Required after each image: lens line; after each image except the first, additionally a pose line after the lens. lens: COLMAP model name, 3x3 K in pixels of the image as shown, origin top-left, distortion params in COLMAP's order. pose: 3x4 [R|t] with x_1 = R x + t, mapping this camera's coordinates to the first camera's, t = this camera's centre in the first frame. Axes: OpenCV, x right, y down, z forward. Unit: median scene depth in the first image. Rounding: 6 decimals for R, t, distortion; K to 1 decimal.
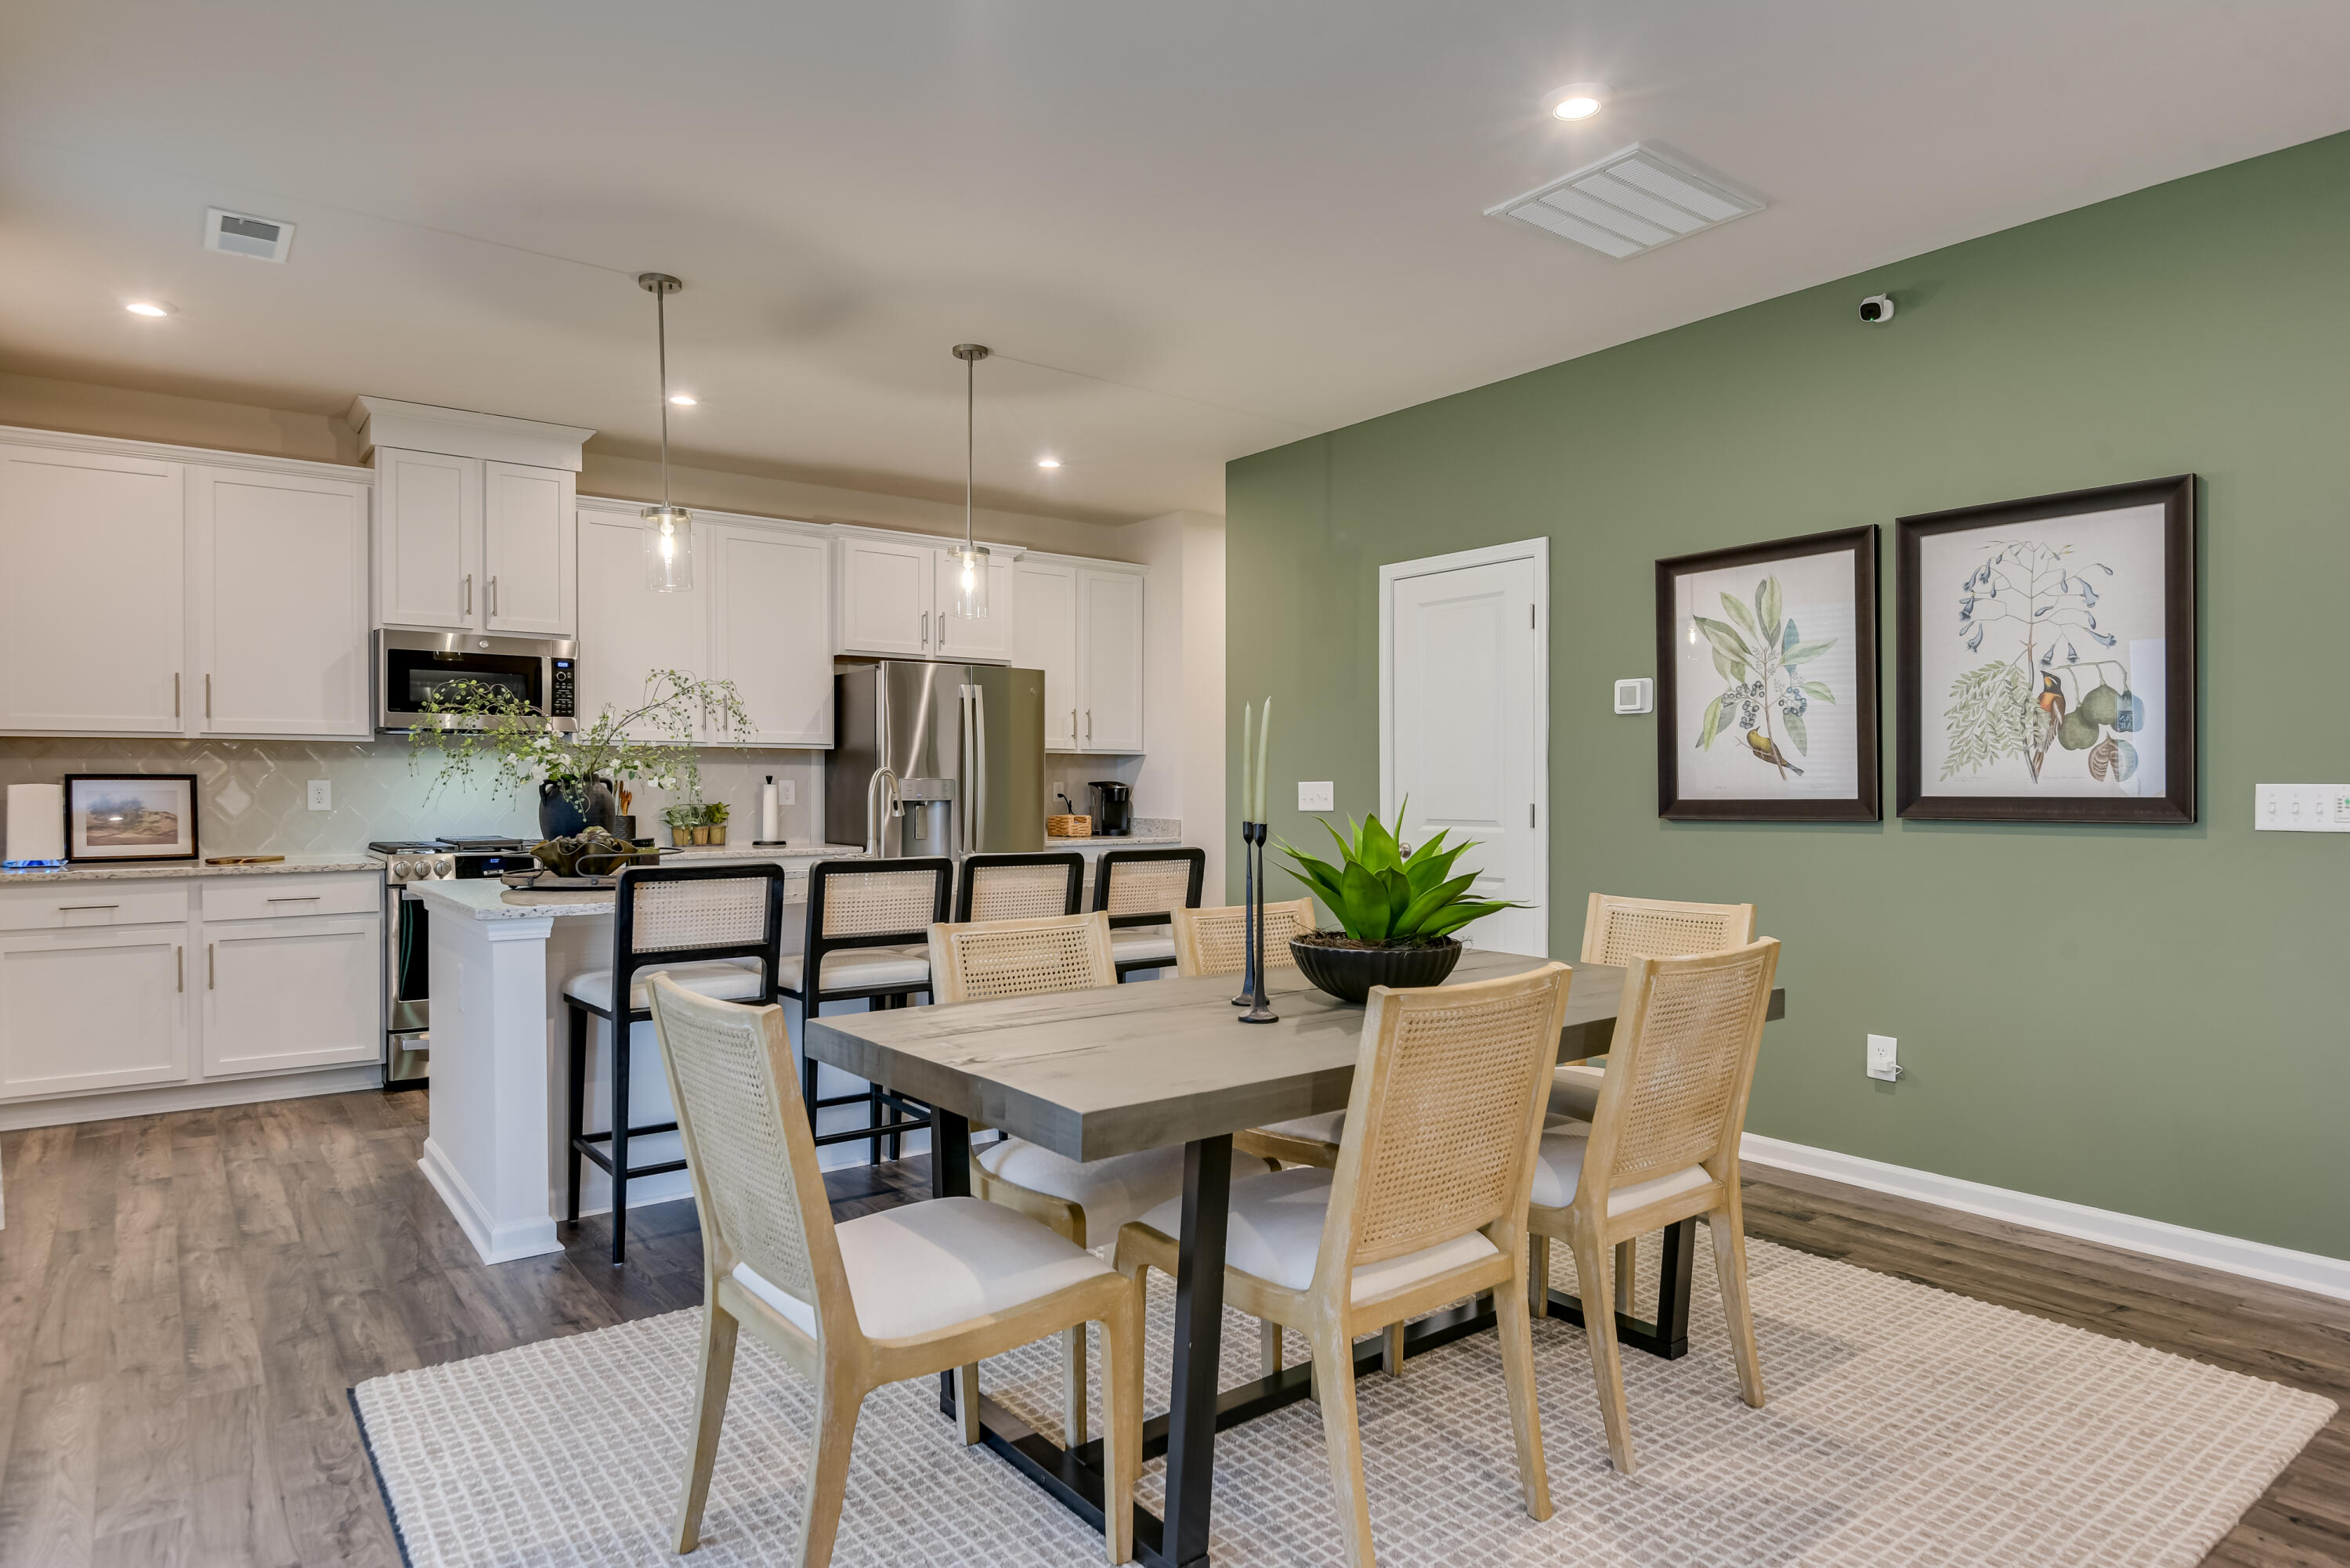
lens RADIAL K [[1338.9, 0, 1173.2], [0, 1338.9, 795.6], [0, 0, 1]] dist [0.001379, -0.010644]
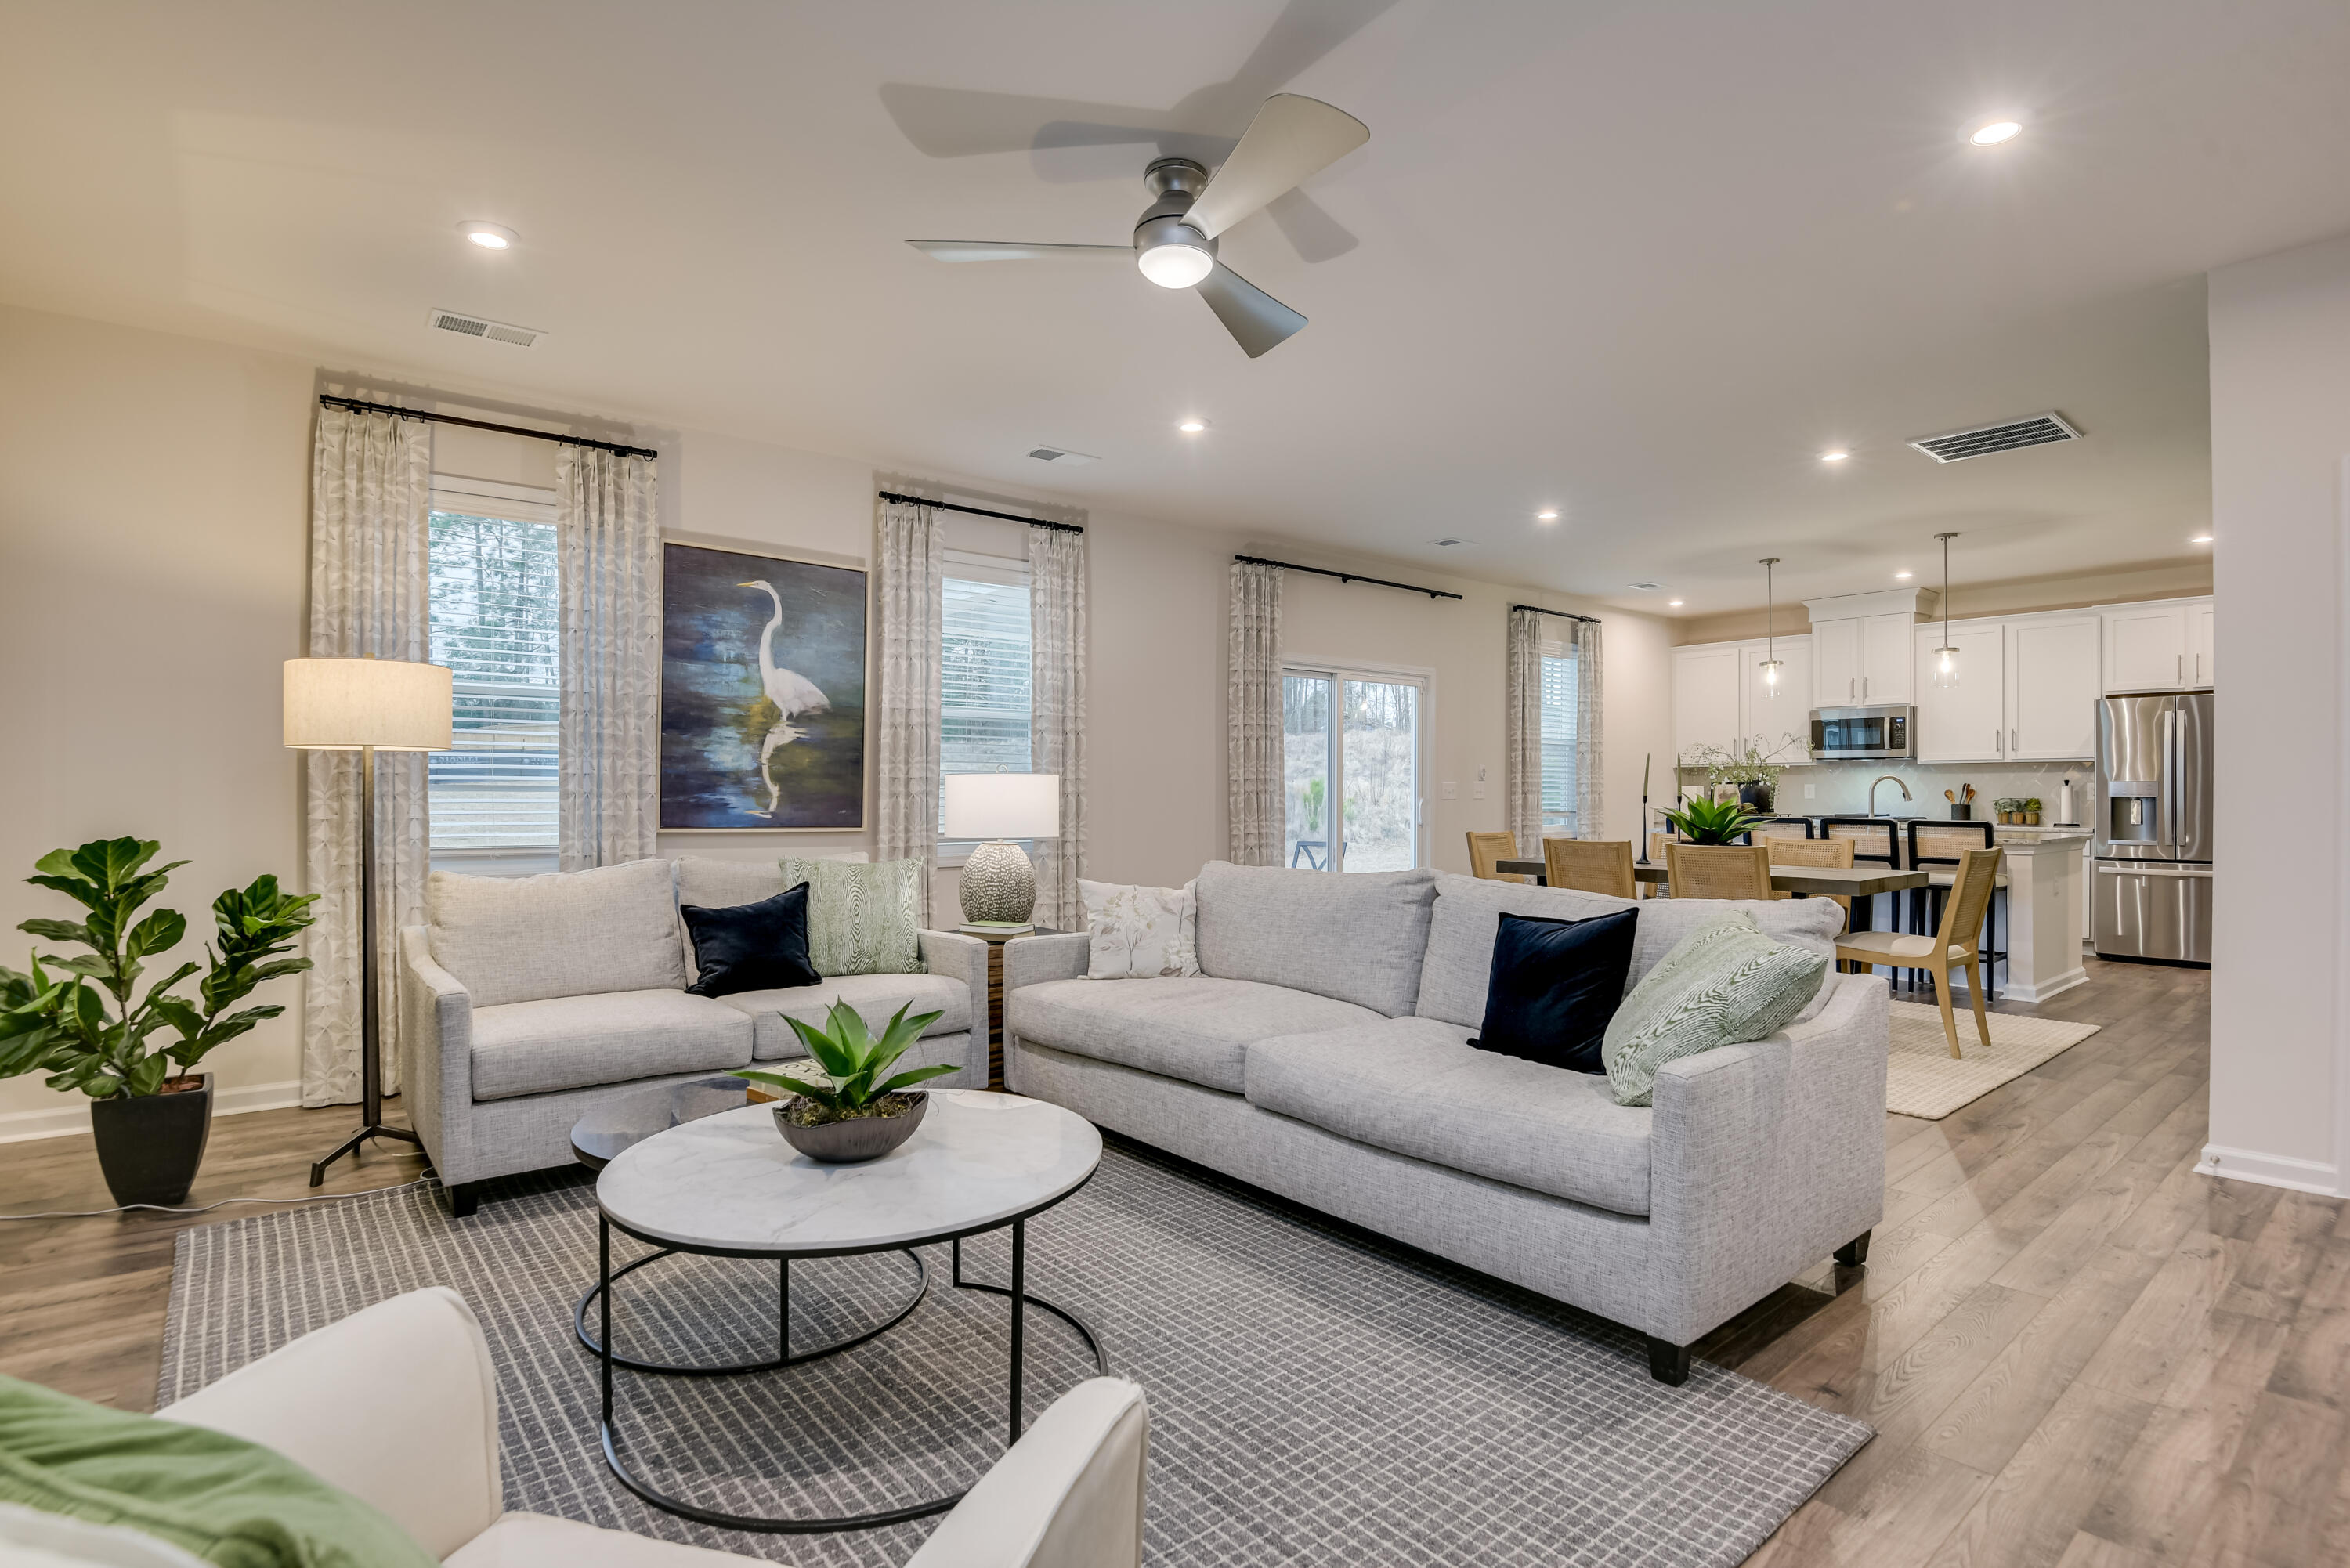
lens RADIAL K [[1154.6, 0, 1174.9], [0, 1154.6, 788.4], [0, 0, 1]] dist [-0.000993, -0.015584]
pose [[0.041765, 0.001817, -0.999126, 1.209496], [-0.008691, 0.999961, 0.001456, 0.002033], [0.999090, 0.008622, 0.041779, -0.069225]]
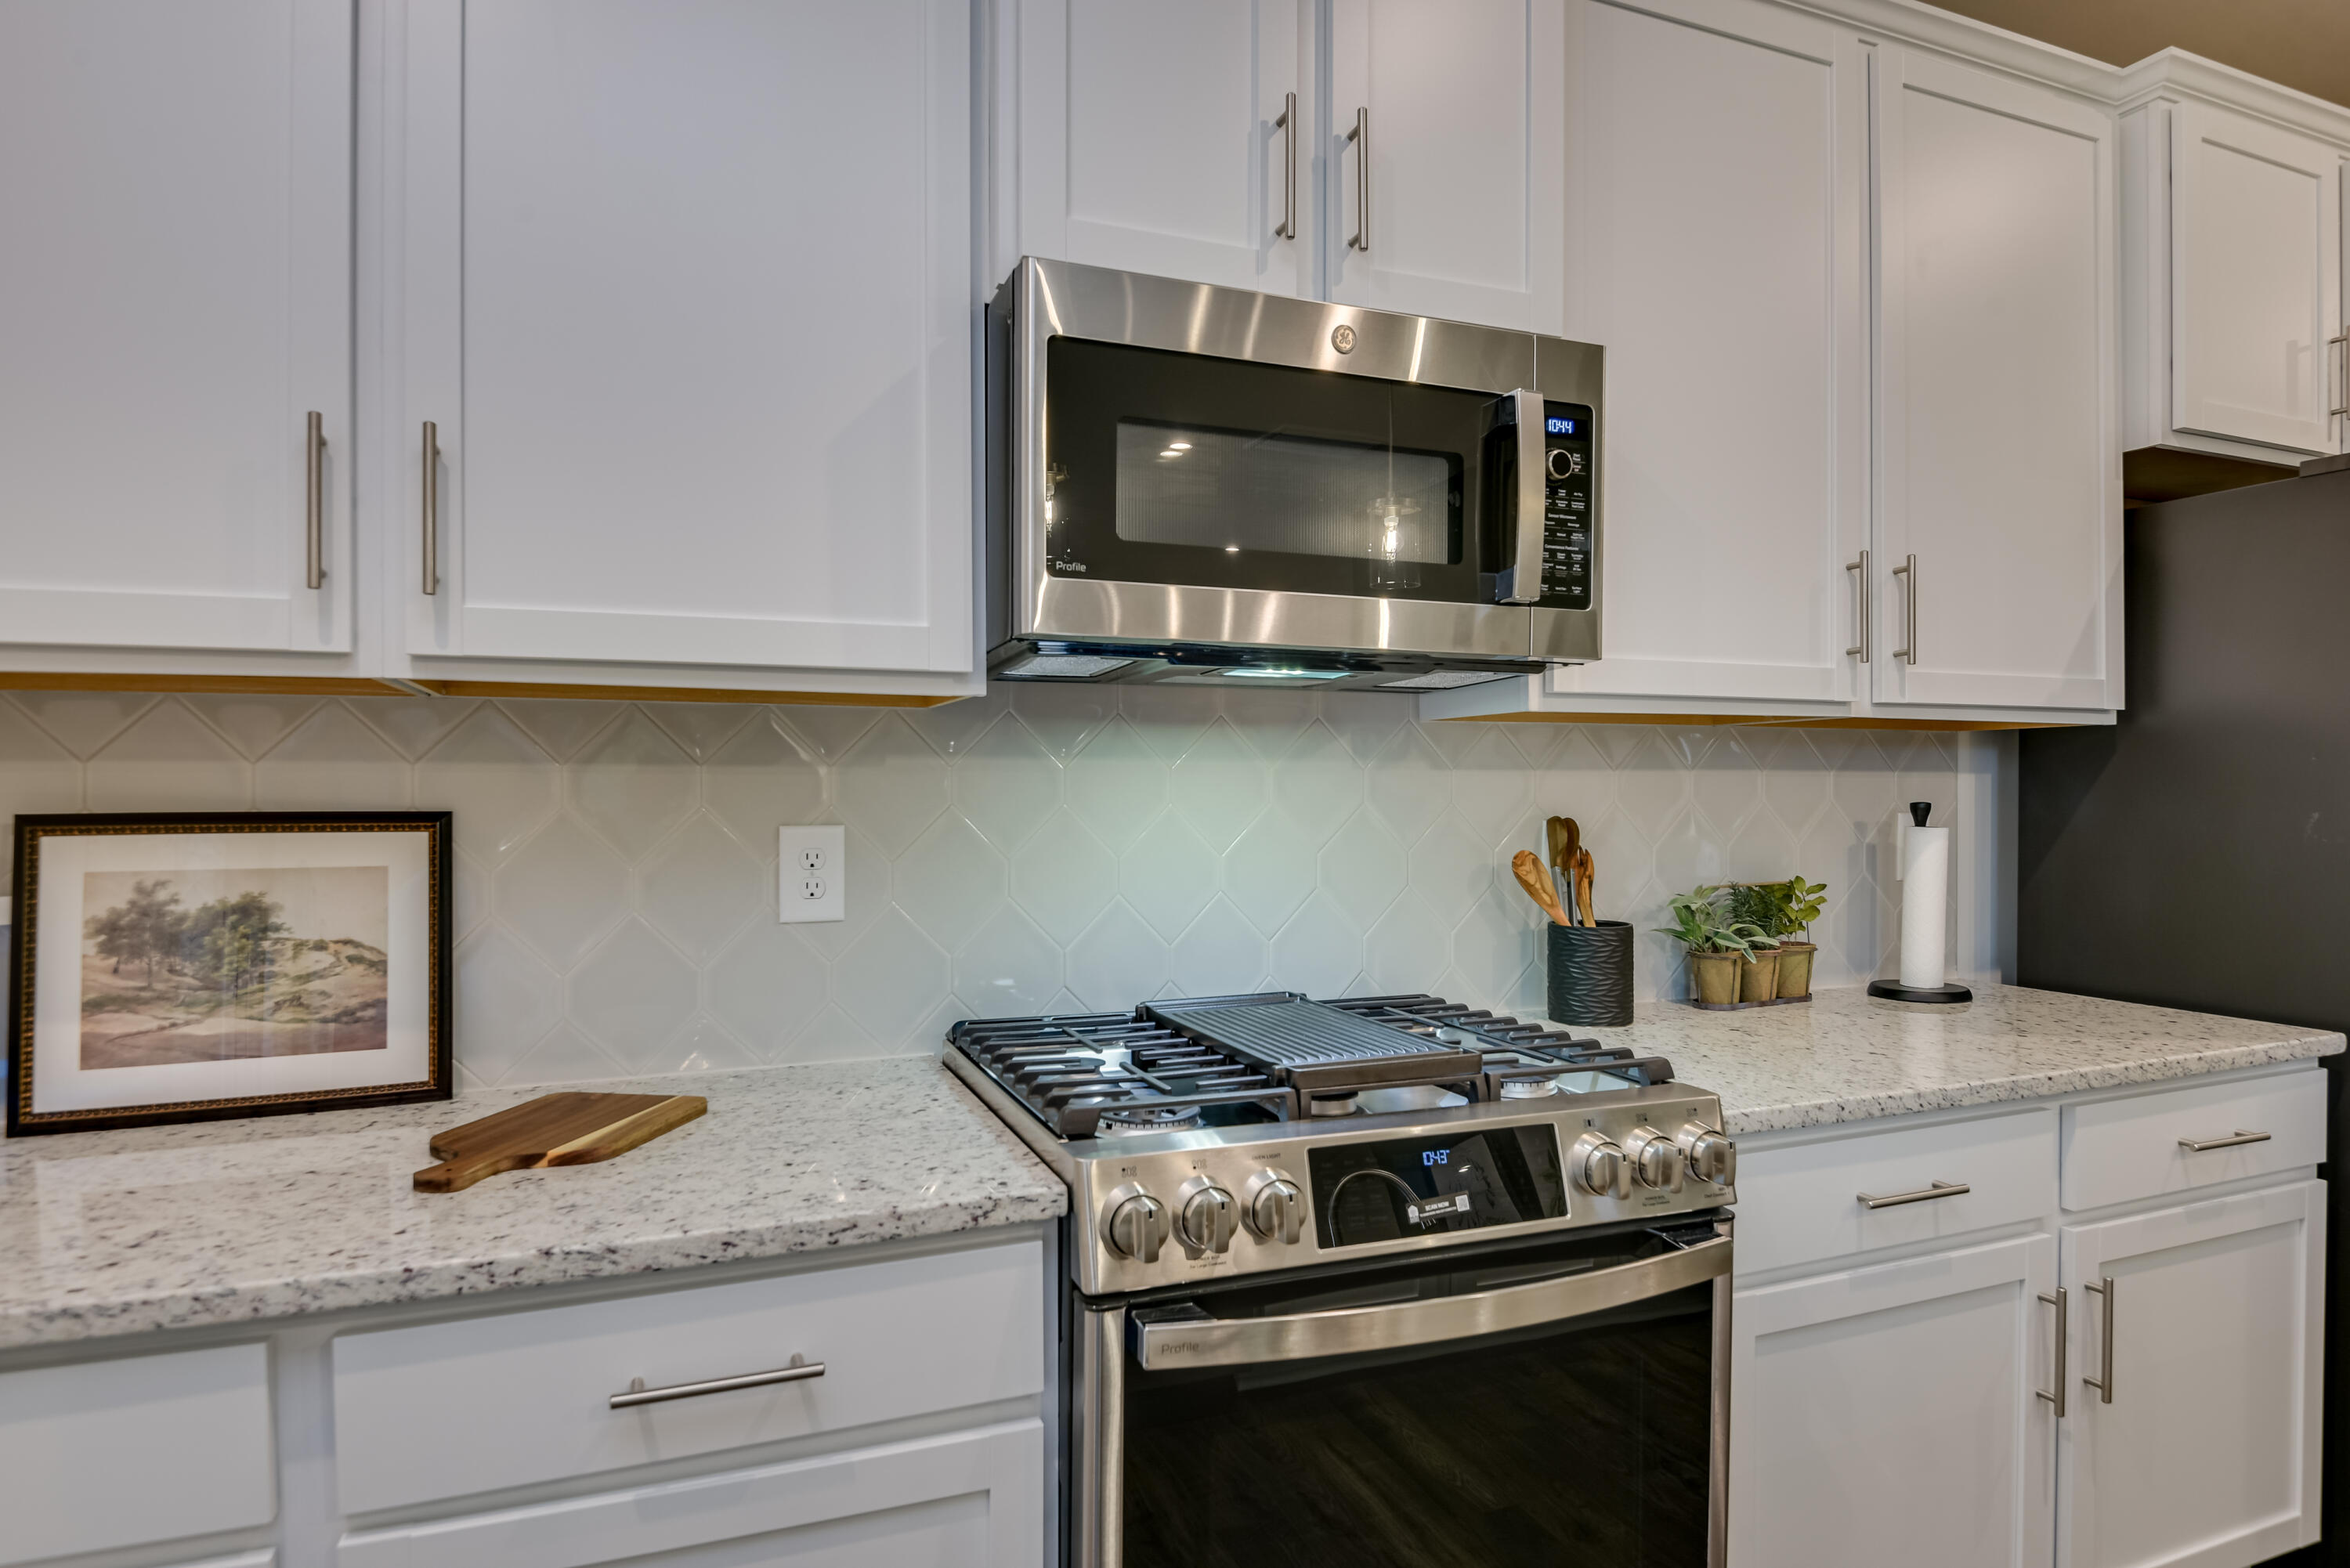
lens RADIAL K [[1273.5, 0, 1183.5], [0, 1273.5, 810.4], [0, 0, 1]] dist [0.003975, -0.024789]
pose [[0.962423, 0.002590, -0.271542, -0.510927], [-0.001294, 0.999987, 0.004954, -0.018271], [0.271551, -0.004416, 0.962414, 0.794392]]
